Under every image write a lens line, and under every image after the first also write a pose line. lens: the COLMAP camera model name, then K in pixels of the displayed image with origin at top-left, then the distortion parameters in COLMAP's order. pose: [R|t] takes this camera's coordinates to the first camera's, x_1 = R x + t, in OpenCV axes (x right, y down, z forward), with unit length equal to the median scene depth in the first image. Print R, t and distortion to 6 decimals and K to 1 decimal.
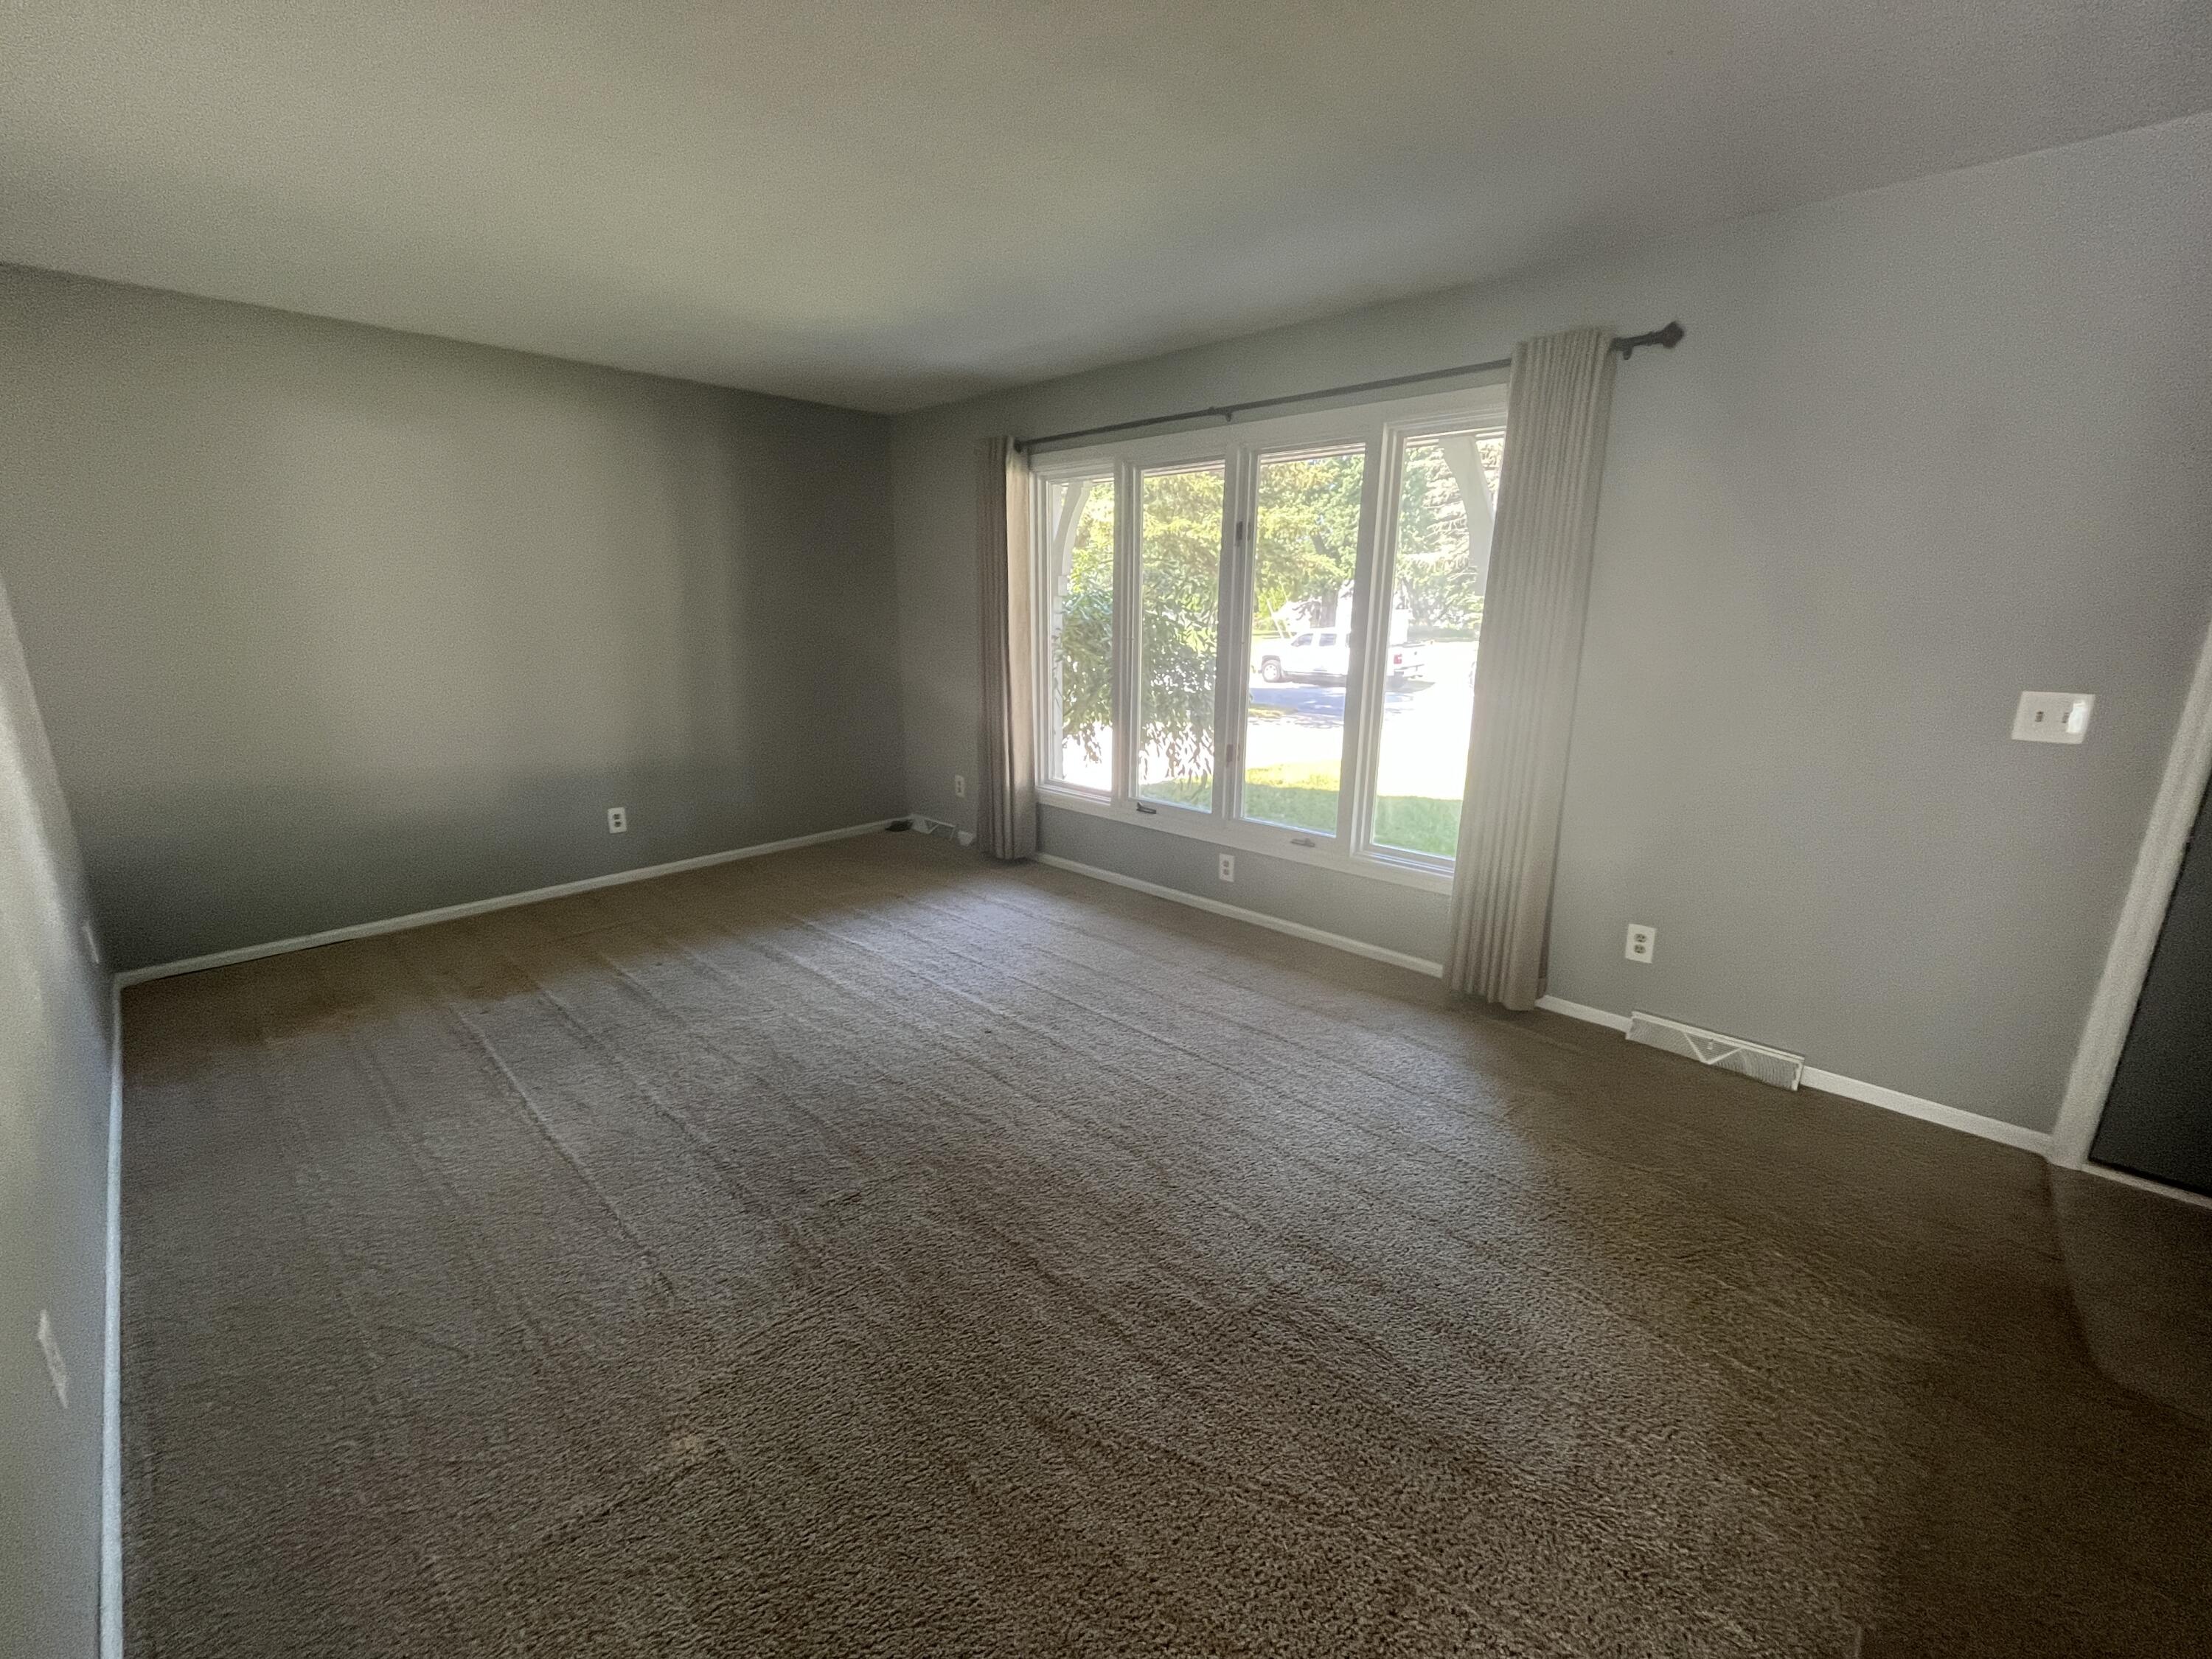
lens RADIAL K [[895.4, 0, 1095.7], [0, 895.4, 828.8], [0, 0, 1]] dist [-0.003137, -0.000253]
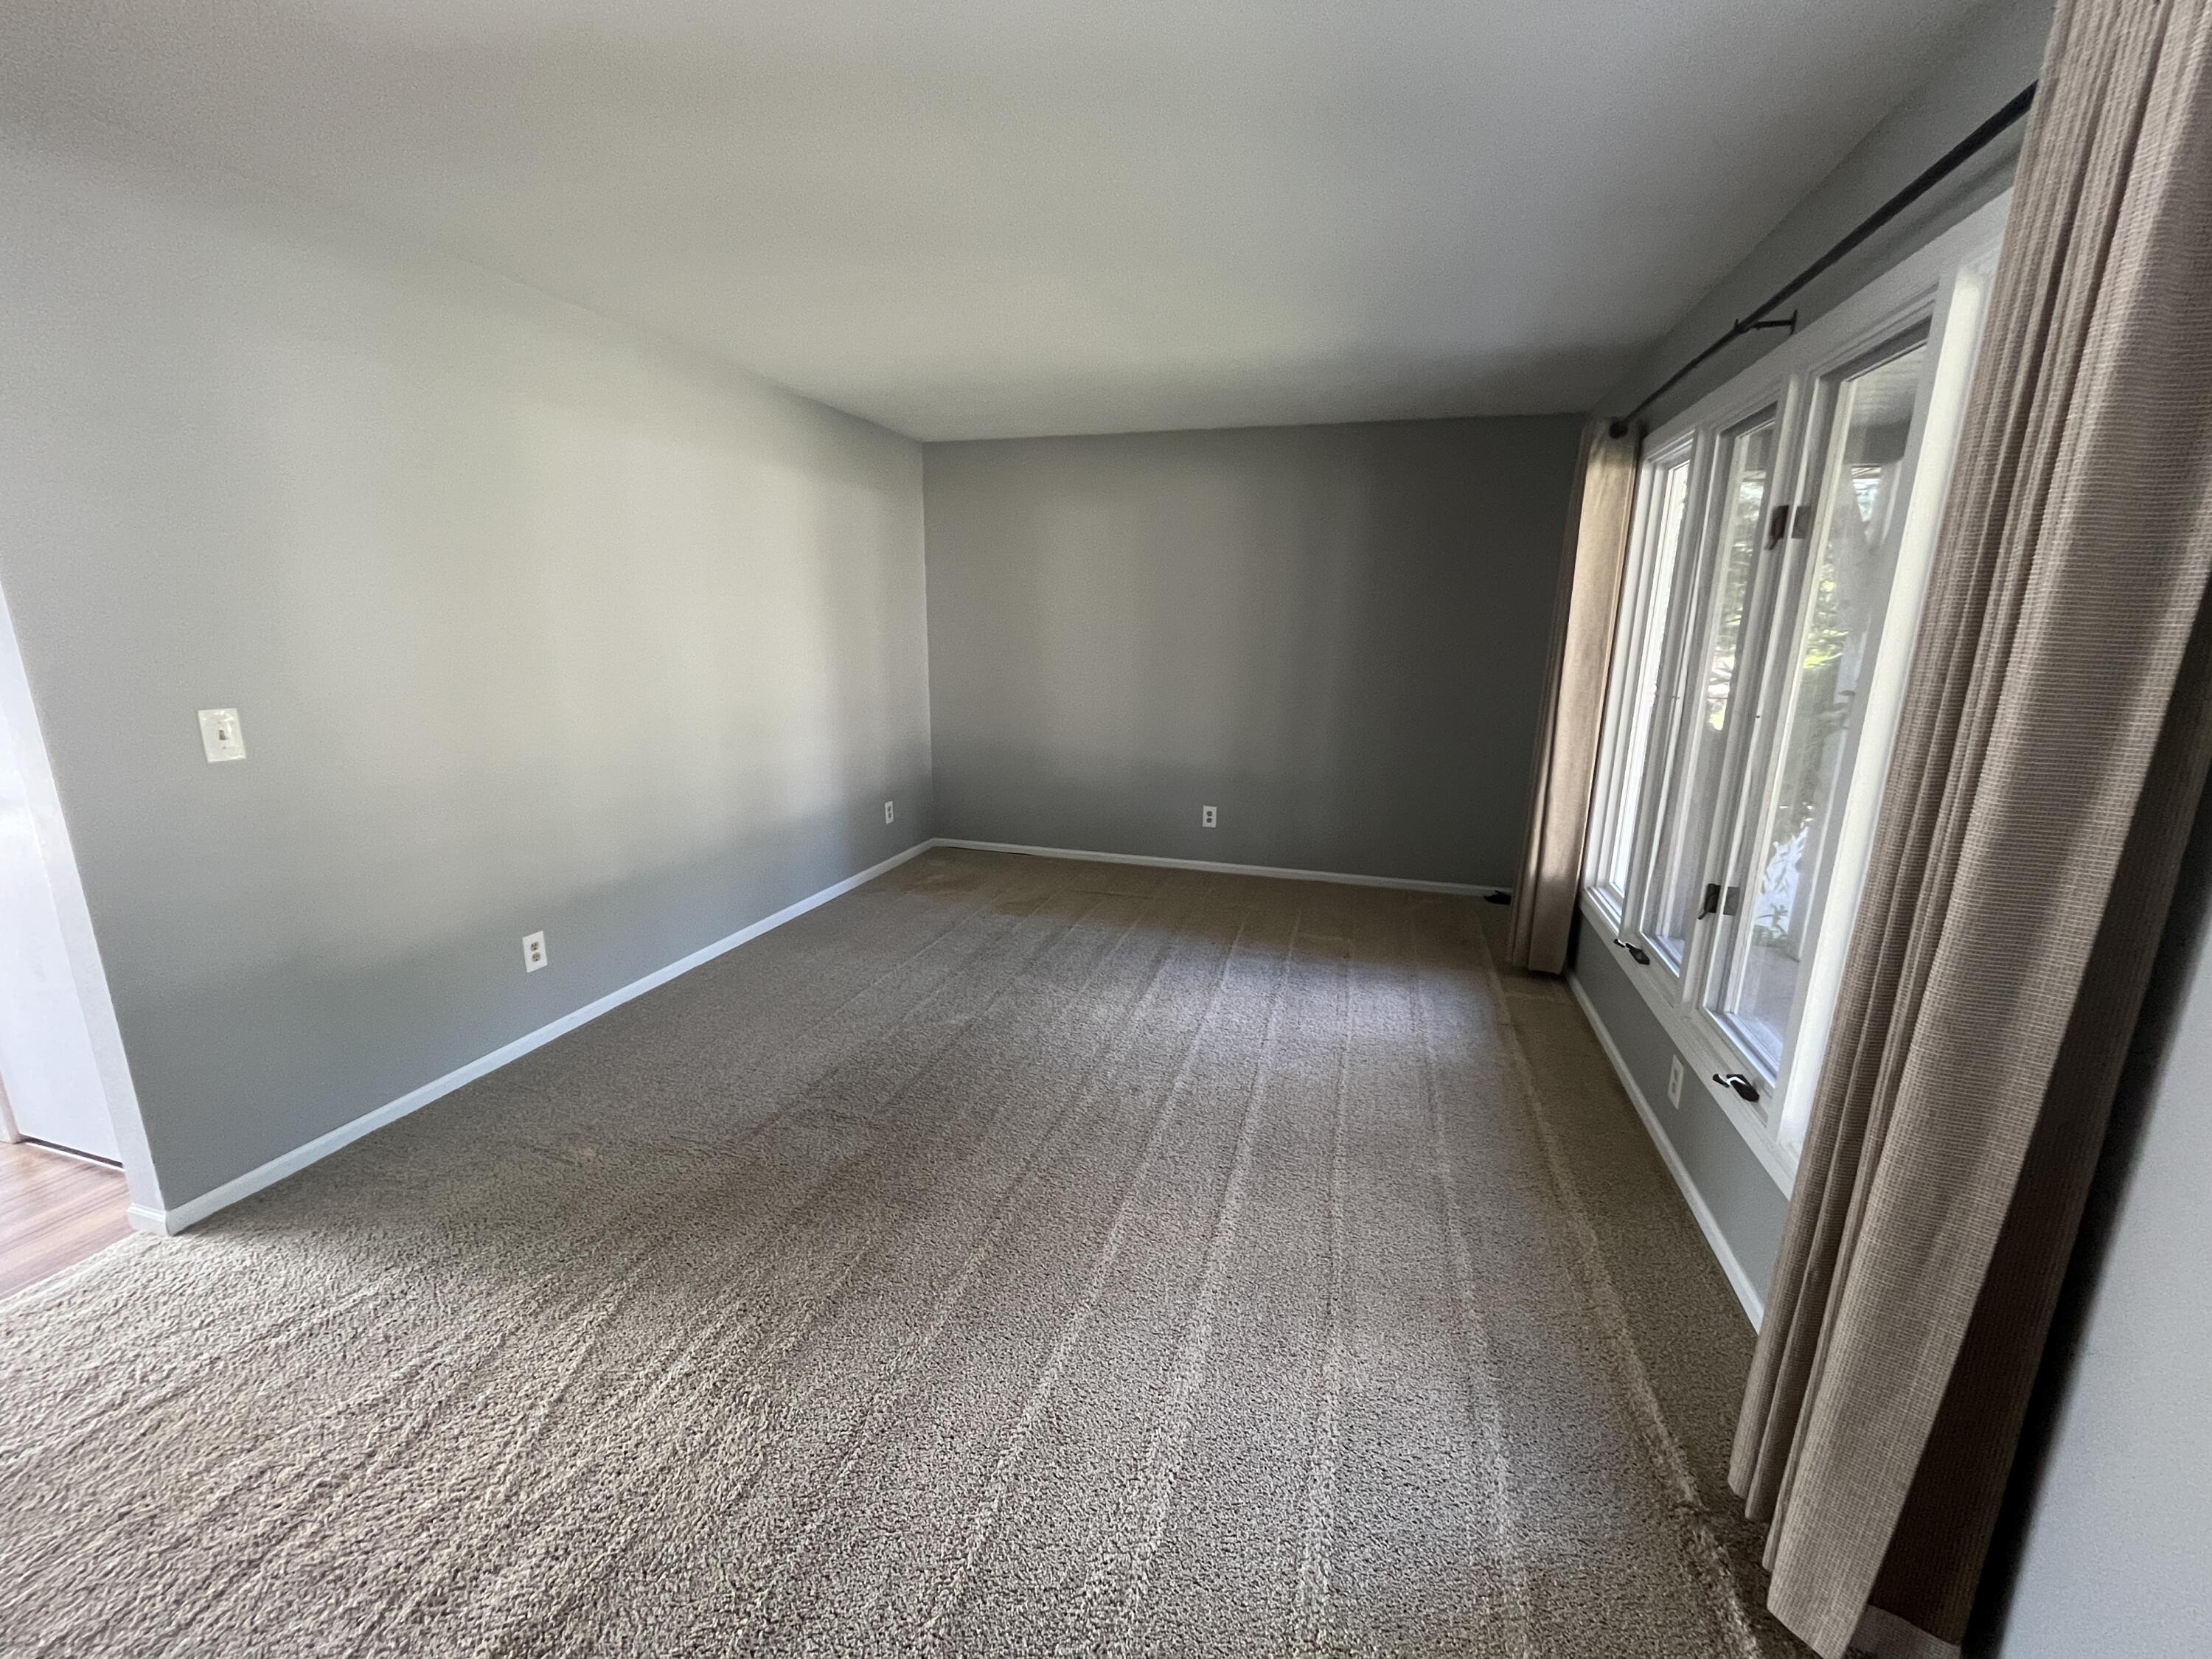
lens RADIAL K [[895.4, 0, 1095.7], [0, 895.4, 828.8], [0, 0, 1]] dist [-0.003137, -0.000253]
pose [[0.454663, 0.205949, -0.866526, 0.493046], [-0.232775, 0.966561, 0.107588, -0.102585], [0.859708, 0.152790, 0.487399, 0.371619]]
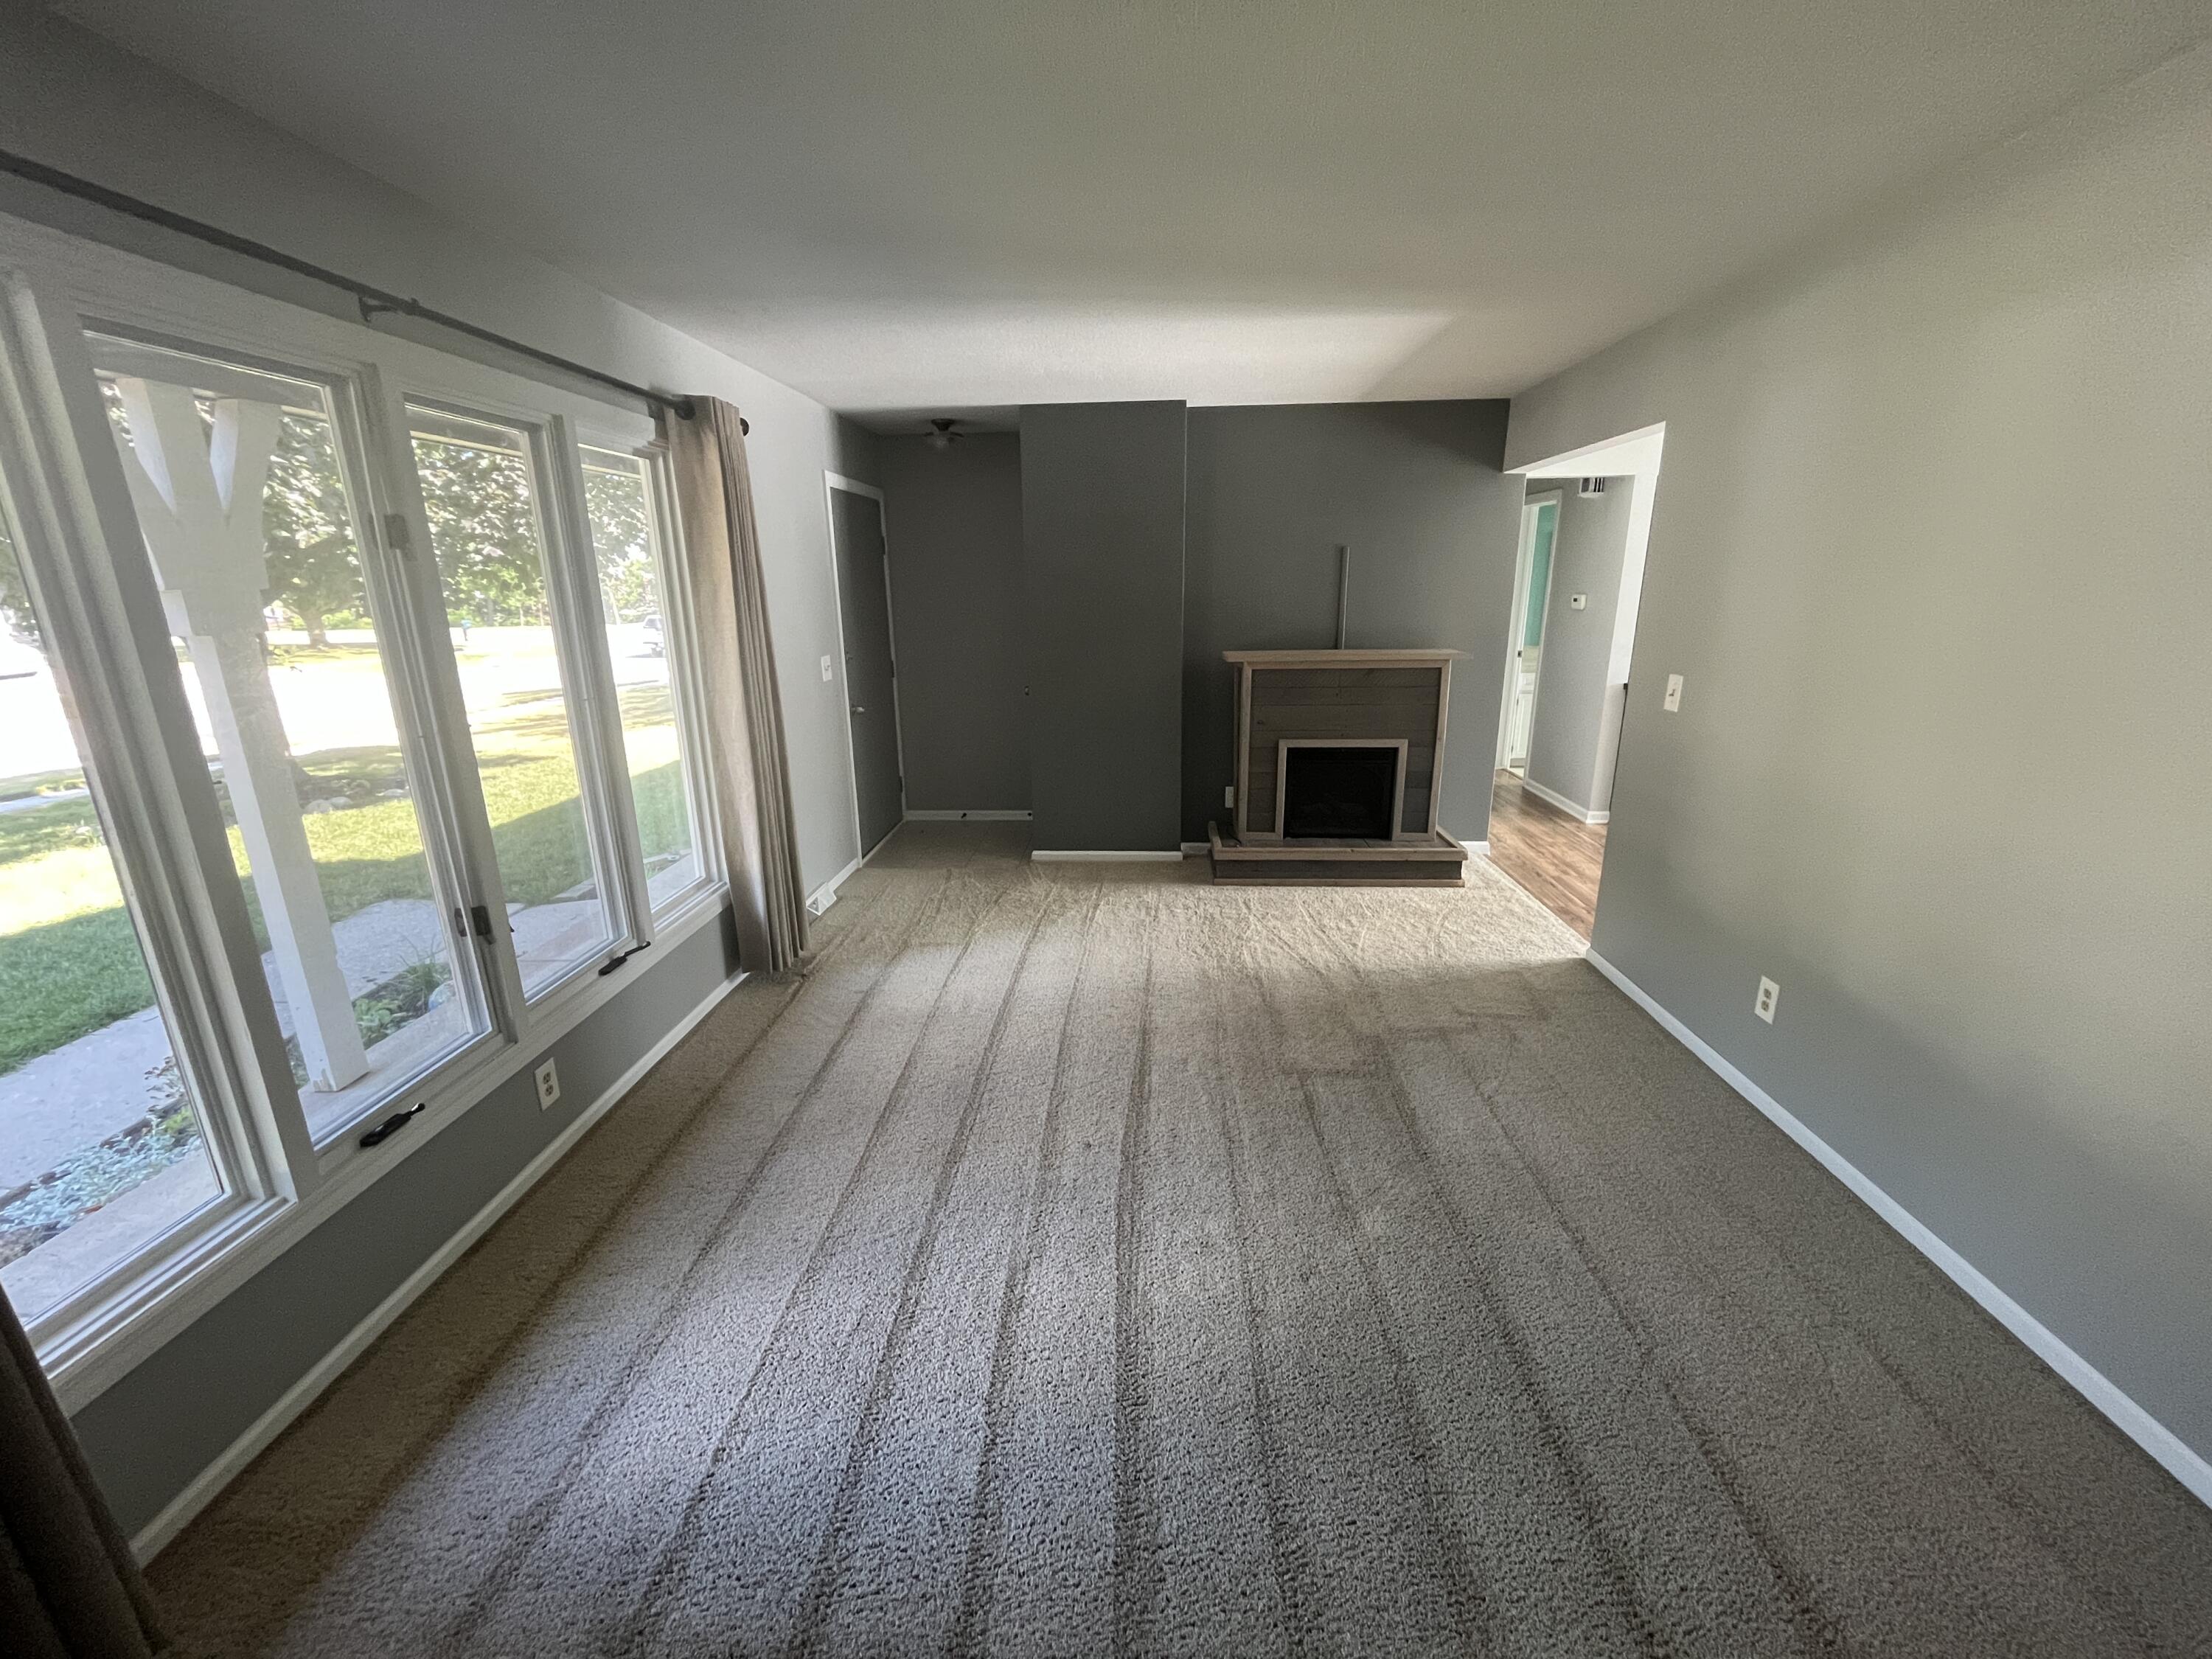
lens RADIAL K [[895.4, 0, 1095.7], [0, 895.4, 828.8], [0, 0, 1]] dist [-0.003137, -0.000253]
pose [[-0.645961, -0.200185, 0.736655, -0.551423], [0.201340, 0.886154, 0.417364, -0.313530], [-0.736340, 0.417919, -0.532116, 1.053324]]
